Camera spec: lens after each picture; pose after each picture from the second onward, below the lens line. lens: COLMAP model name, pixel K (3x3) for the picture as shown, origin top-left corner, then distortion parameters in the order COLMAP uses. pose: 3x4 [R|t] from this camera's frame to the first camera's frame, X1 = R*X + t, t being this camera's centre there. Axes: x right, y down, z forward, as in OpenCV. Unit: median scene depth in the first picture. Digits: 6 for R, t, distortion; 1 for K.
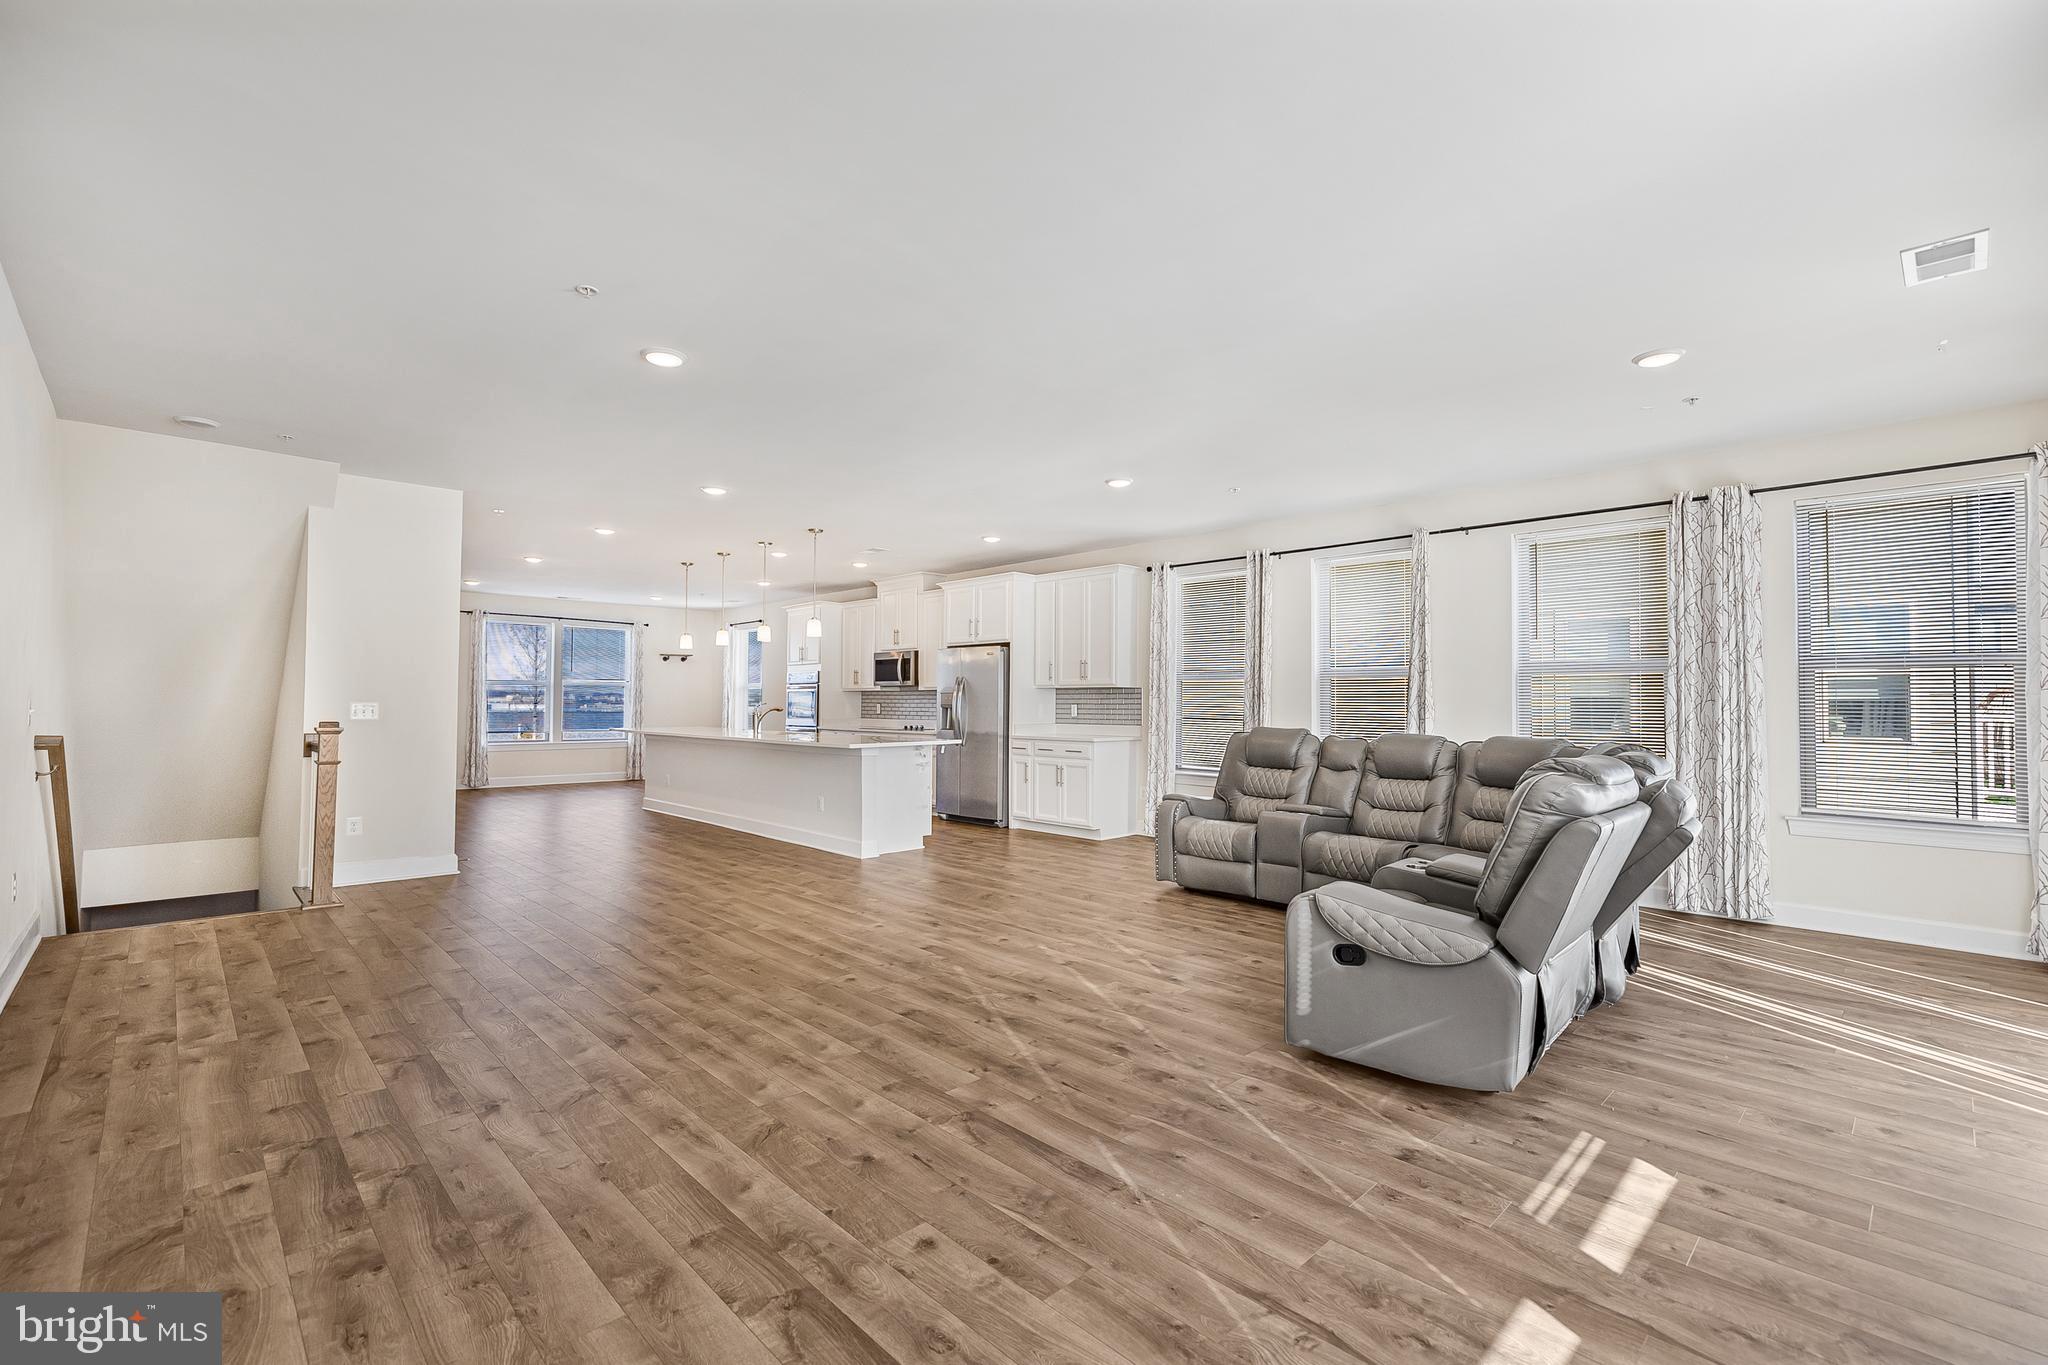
lens RADIAL K [[890.3, 0, 1024.3], [0, 890.3, 687.0], [0, 0, 1]] dist [0.000455, -0.000123]
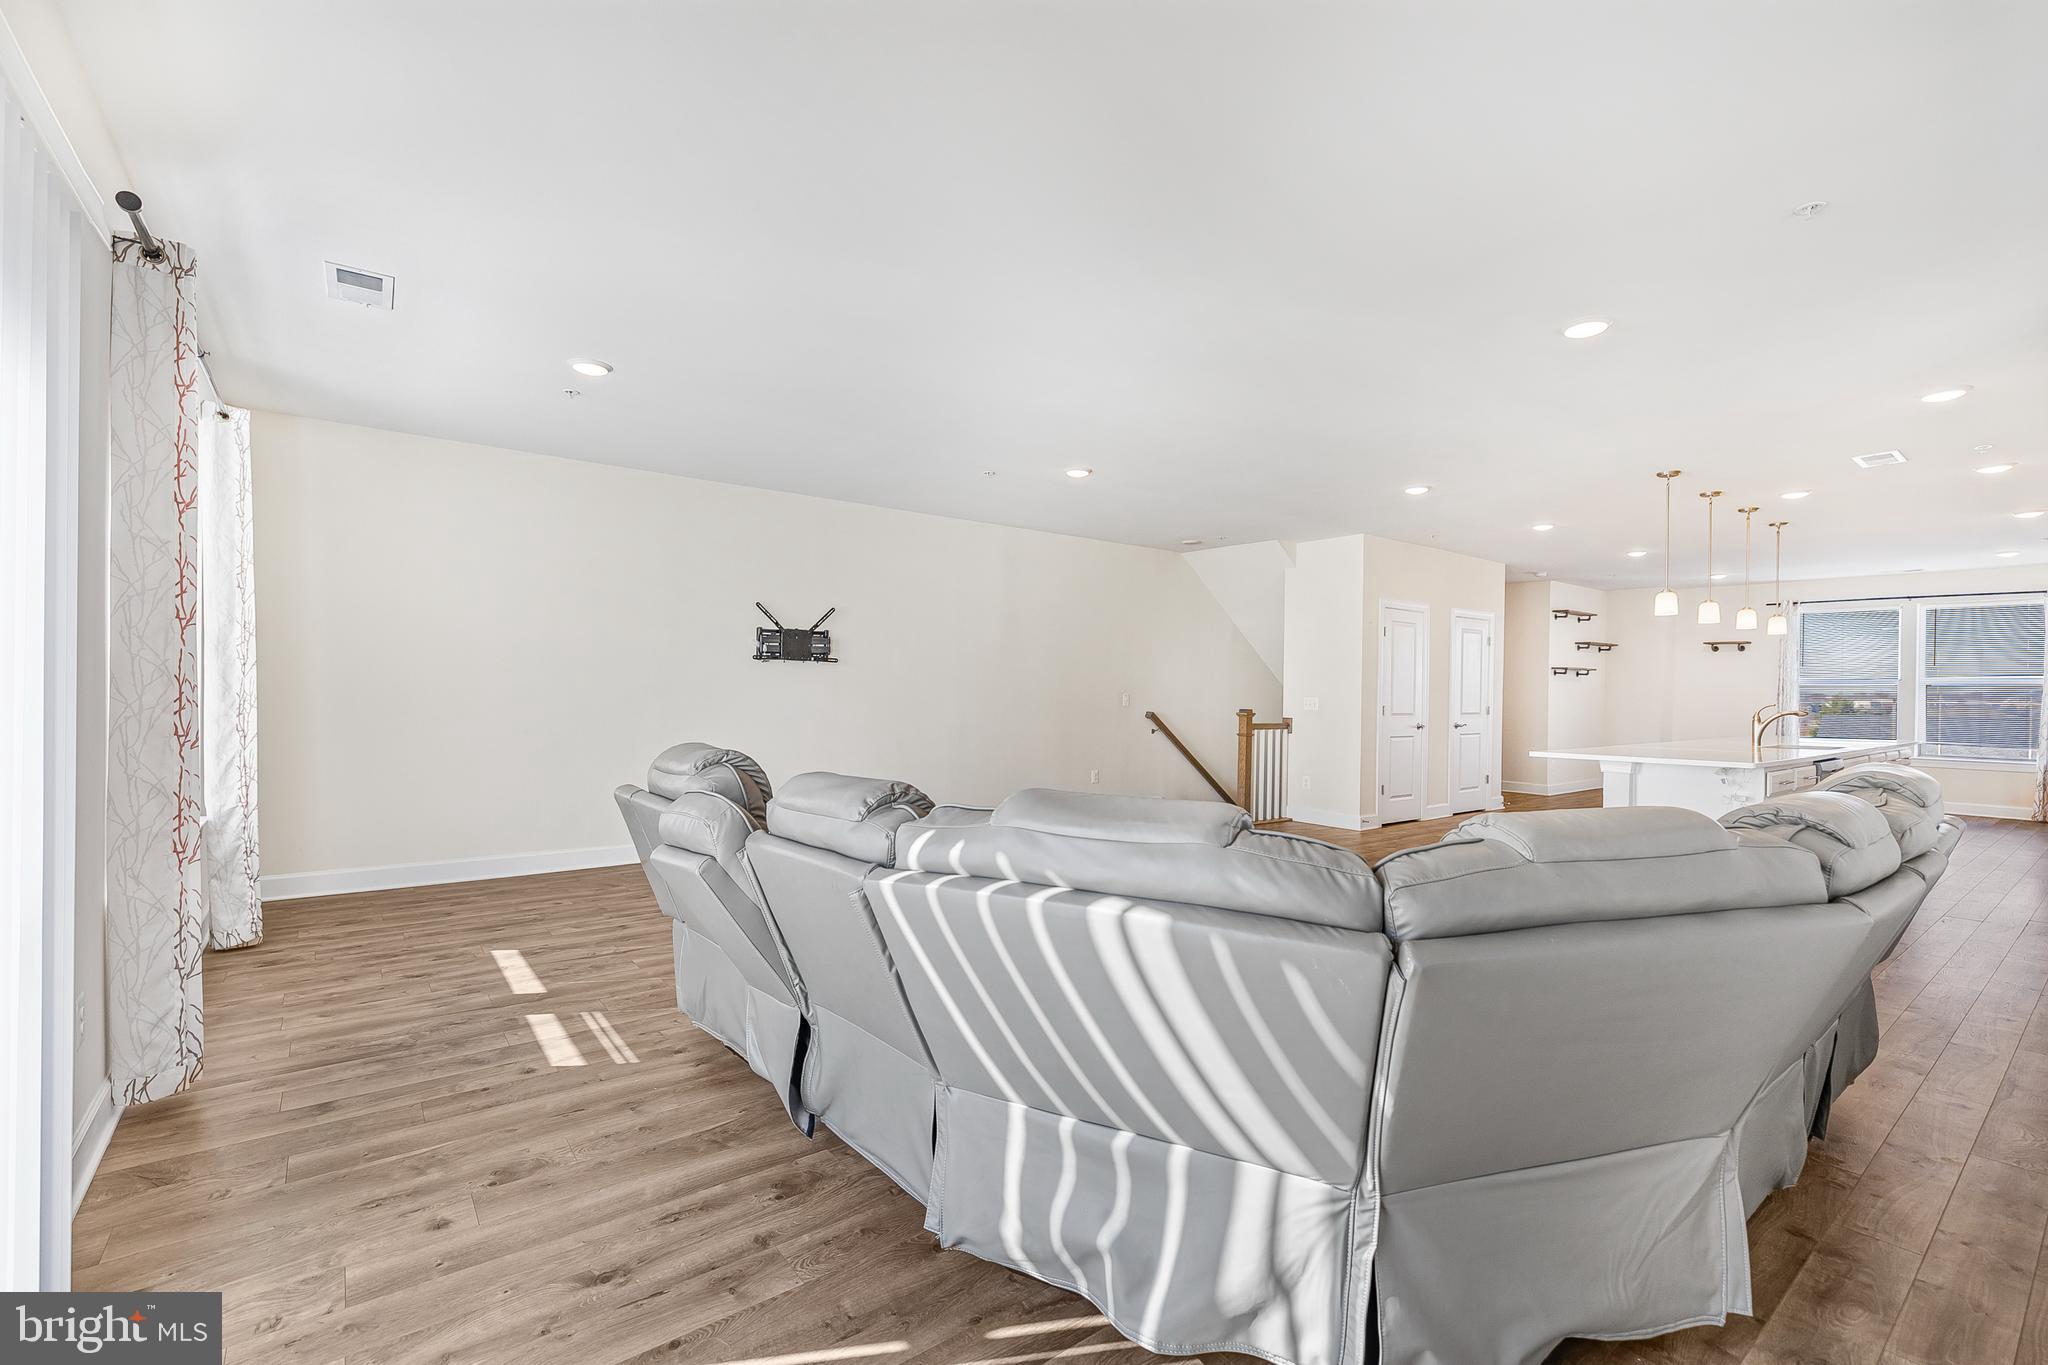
lens RADIAL K [[884.8, 0, 1024.0], [0, 884.8, 689.5], [0, 0, 1]] dist [0.001694, -0.000504]
pose [[-0.109257, -0.007415, -0.993986, 0.554483], [0.004379, 0.999959, -0.007941, 0.009775], [0.994004, -0.005220, -0.109220, 0.523216]]
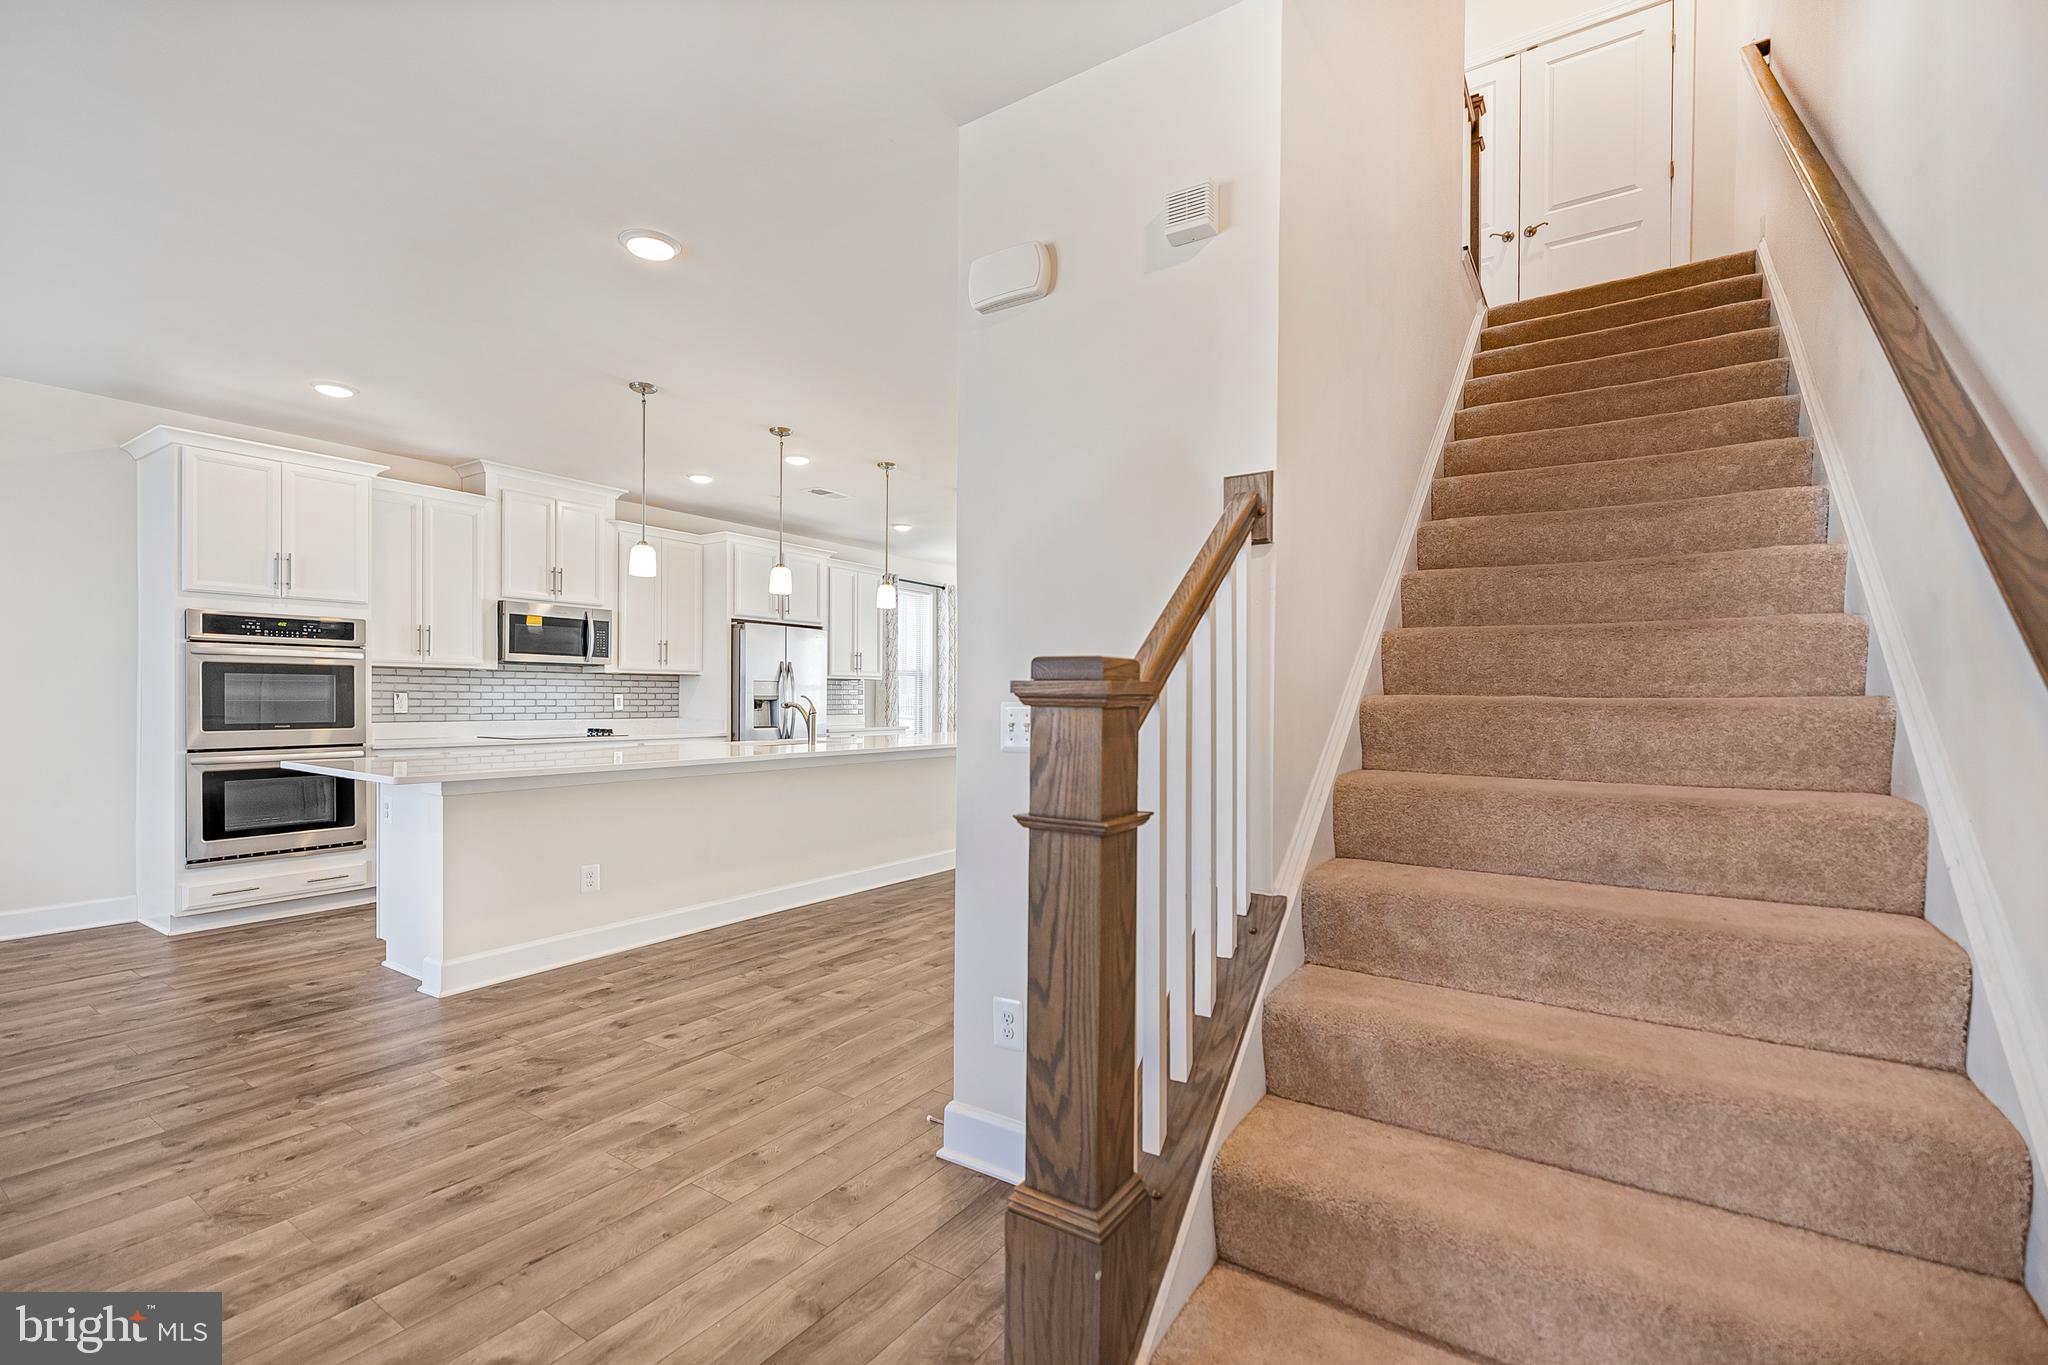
lens RADIAL K [[903.9, 0, 1017.9], [0, 903.9, 700.9], [0, 0, 1]] dist [-0.000701, 0.000035]
pose [[-0.210862, -0.011164, 0.977452, -1.057431], [-0.027200, 0.999615, 0.005549, 0.015653], [-0.977137, -0.025417, -0.211085, 1.100113]]
